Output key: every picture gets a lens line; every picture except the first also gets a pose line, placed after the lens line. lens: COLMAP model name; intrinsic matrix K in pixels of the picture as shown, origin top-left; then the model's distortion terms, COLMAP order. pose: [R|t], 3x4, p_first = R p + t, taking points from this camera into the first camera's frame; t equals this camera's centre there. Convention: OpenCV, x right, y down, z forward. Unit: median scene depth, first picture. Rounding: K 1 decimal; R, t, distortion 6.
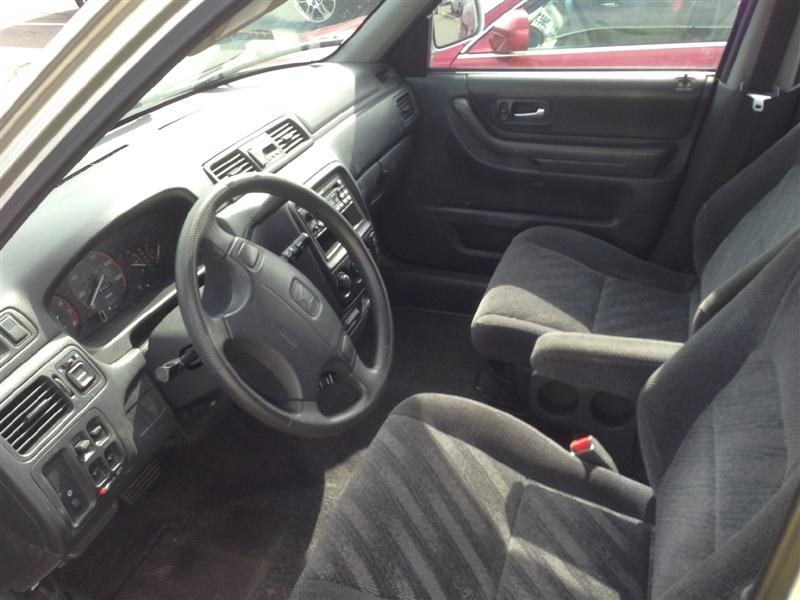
lens RADIAL K [[709.4, 0, 400.0], [0, 709.4, 300.0], [0, 0, 1]] dist [0.107658, -0.153572]
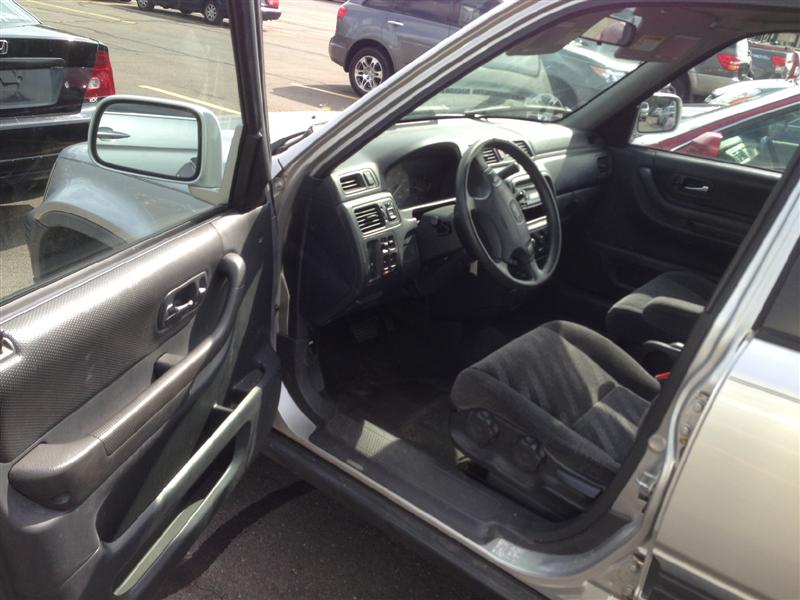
lens RADIAL K [[707.7, 0, 396.0], [0, 707.7, 309.8], [0, 0, 1]] dist [0.071086, 0.004665]
pose [[0.934333, 0.272310, -0.229932, 0.041668], [-0.301210, 0.948192, -0.101023, 0.373975], [0.190510, 0.163647, 0.967949, -0.523794]]
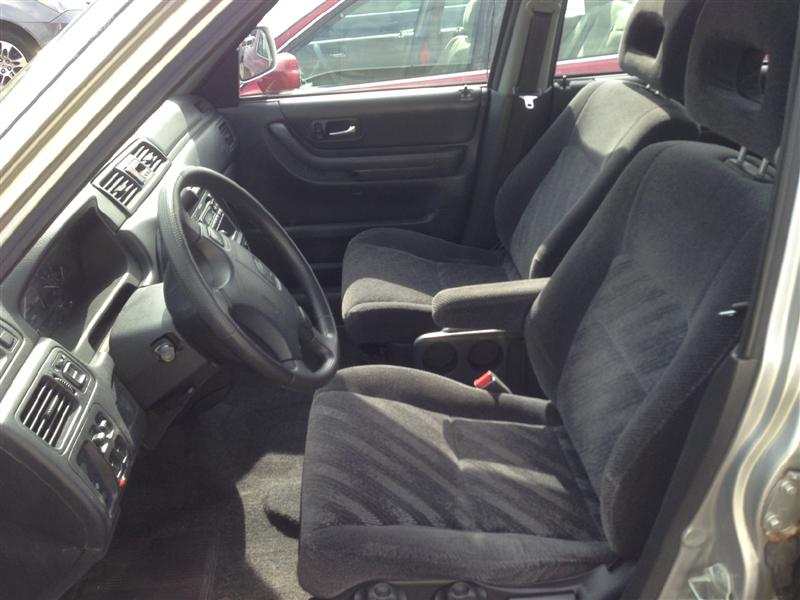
lens RADIAL K [[707.7, 0, 396.0], [0, 707.7, 309.8], [0, 0, 1]] dist [0.071086, 0.004665]
pose [[0.920486, -0.167610, 0.353005, -0.264150], [0.191644, 0.980876, -0.033997, 0.097272], [-0.340556, 0.098945, 0.935004, -0.054231]]
